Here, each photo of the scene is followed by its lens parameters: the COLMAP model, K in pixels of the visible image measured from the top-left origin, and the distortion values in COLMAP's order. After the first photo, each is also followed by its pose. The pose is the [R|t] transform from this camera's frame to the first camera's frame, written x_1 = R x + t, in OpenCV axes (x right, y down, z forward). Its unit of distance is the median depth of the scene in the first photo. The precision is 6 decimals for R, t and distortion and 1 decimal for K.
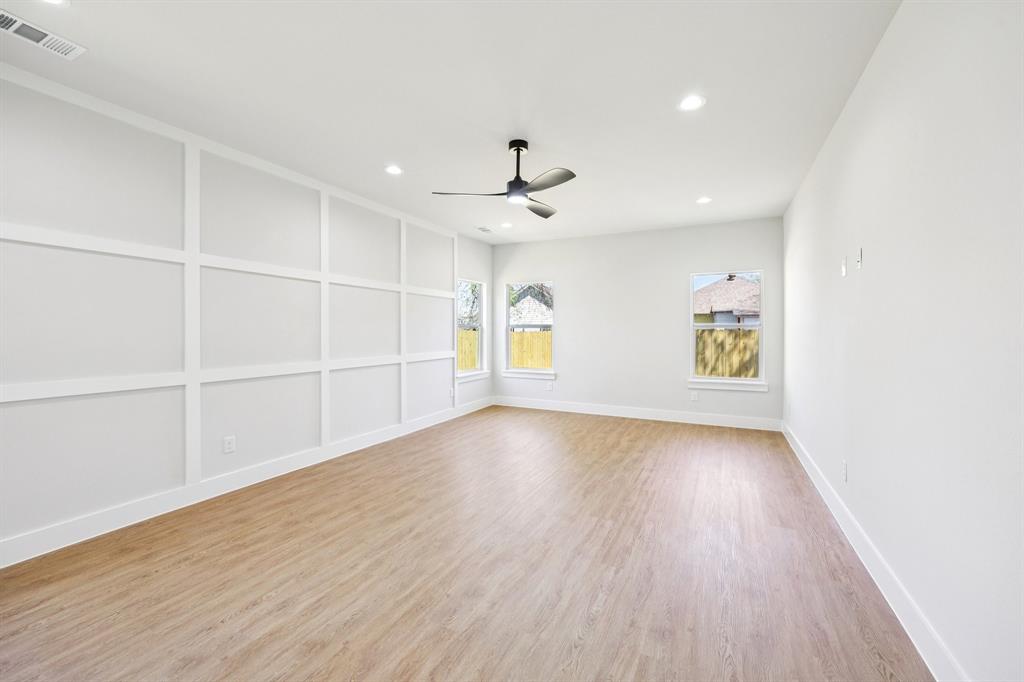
lens RADIAL K [[414.5, 0, 512.3], [0, 414.5, 331.5], [0, 0, 1]] dist [-0.001442, 0.000073]
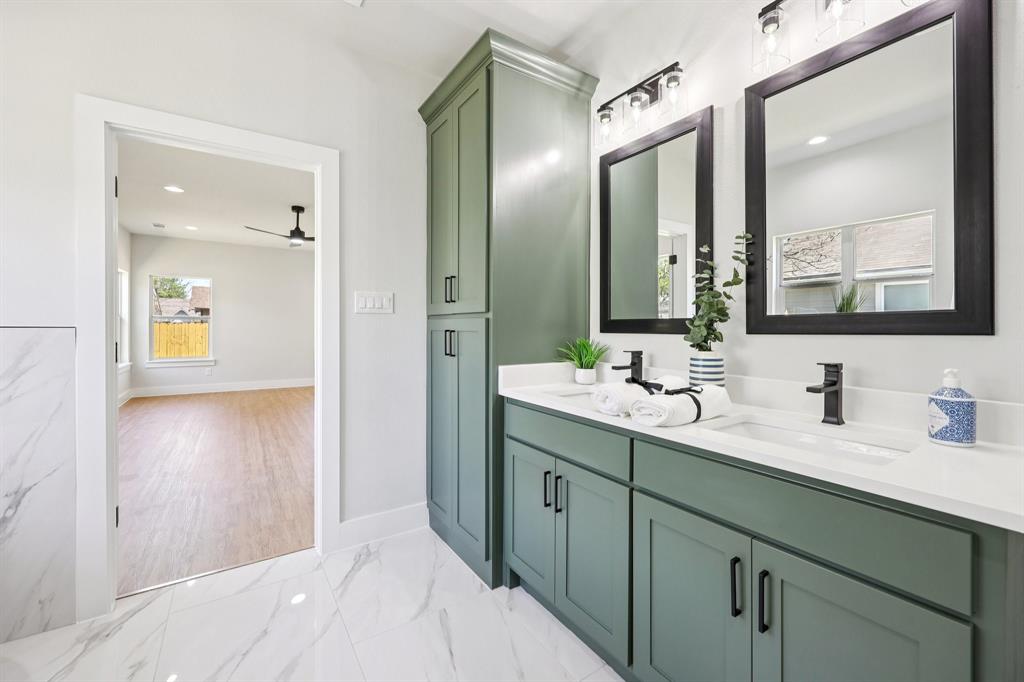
lens RADIAL K [[417.2, 0, 511.6], [0, 417.2, 331.9], [0, 0, 1]] dist [0.002995, 0.000121]
pose [[0.499711, -0.004440, 0.866181, -0.774754], [-0.004527, 0.999960, 0.007737, 0.018942], [-0.866180, -0.007787, 0.499671, -0.446841]]
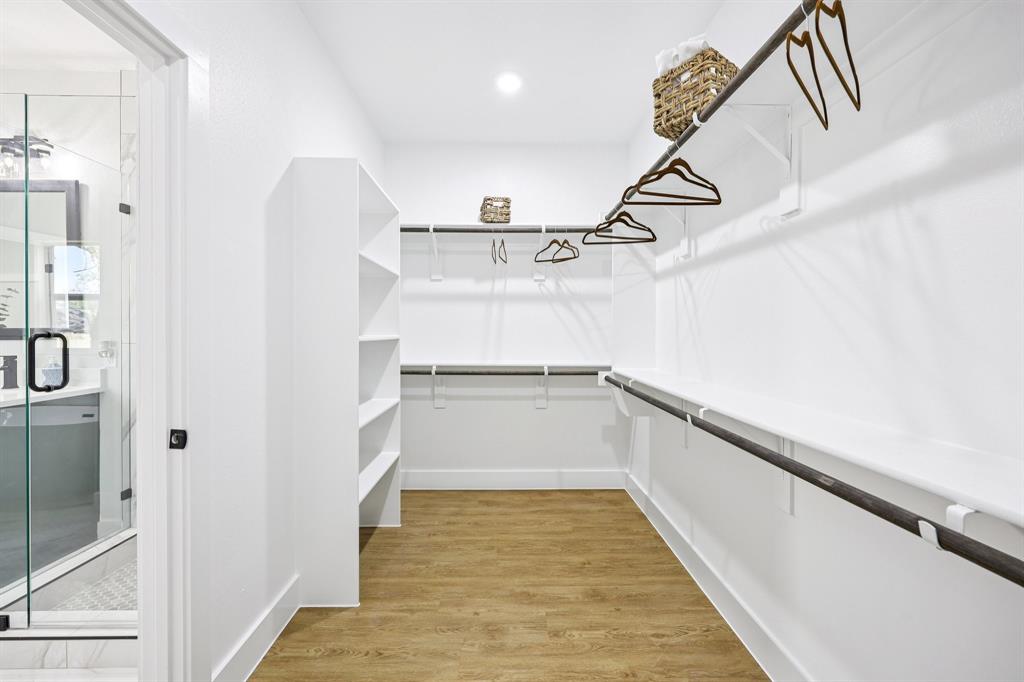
lens RADIAL K [[412.8, 0, 514.2], [0, 412.8, 332.8], [0, 0, 1]] dist [-0.000896, 0.000345]
pose [[-0.470098, -0.004256, 0.882604, -1.802110], [0.001723, 0.999982, 0.005740, -0.009986], [-0.882612, 0.004219, -0.470083, -1.140170]]
